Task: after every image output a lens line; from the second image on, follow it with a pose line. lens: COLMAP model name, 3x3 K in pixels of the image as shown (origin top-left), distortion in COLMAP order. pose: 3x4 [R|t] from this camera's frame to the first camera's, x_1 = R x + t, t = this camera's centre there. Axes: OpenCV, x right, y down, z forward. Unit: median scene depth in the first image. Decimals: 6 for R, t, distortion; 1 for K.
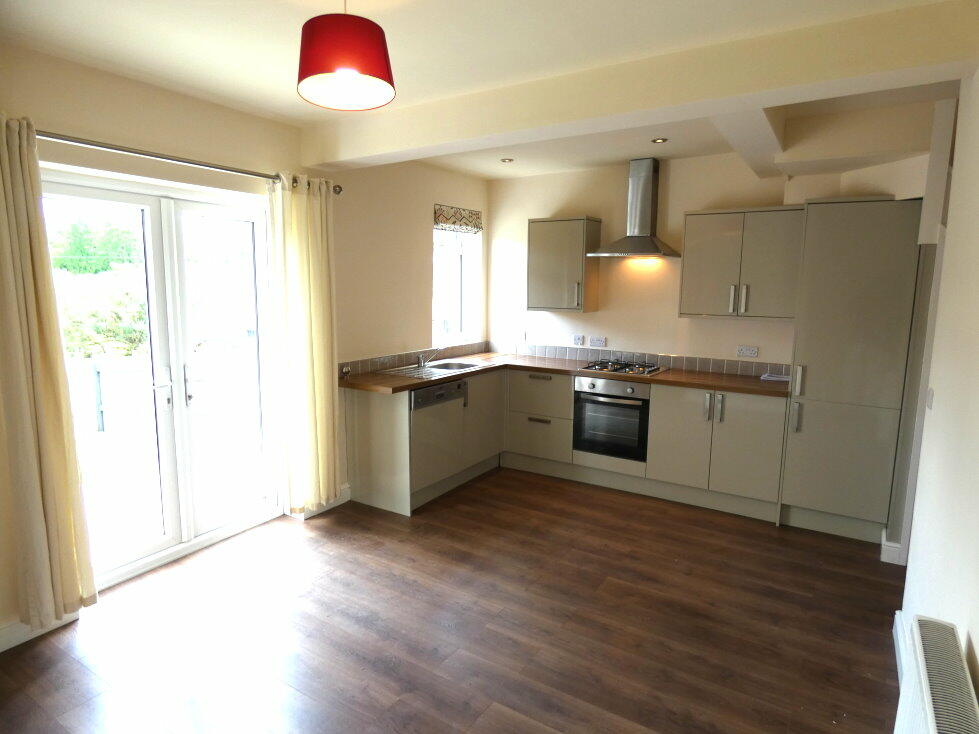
lens RADIAL K [[572.1, 0, 489.5], [0, 572.1, 367.0], [0, 0, 1]] dist [-0.021258, -0.000657]
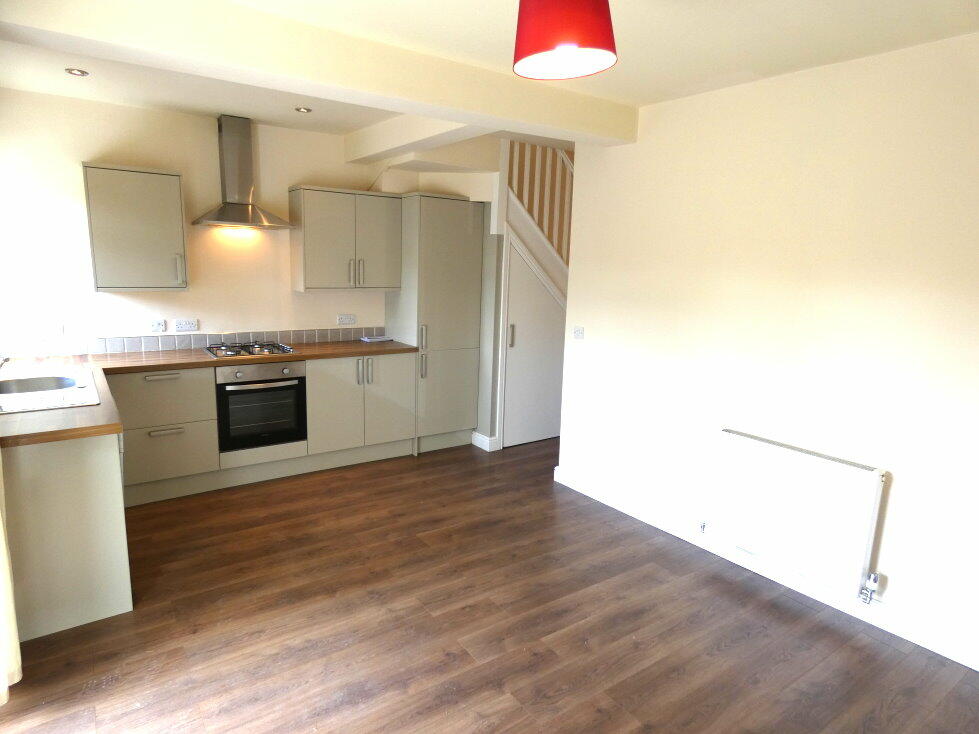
lens RADIAL K [[583.5, 0, 489.5], [0, 583.5, 367.0], [0, 0, 1]] dist [0.002874, 0.002187]
pose [[0.382382, -0.164305, 0.909279, -0.560866], [0.110405, 0.985138, 0.131583, -0.062183], [-0.917385, 0.050074, 0.394839, 0.338156]]
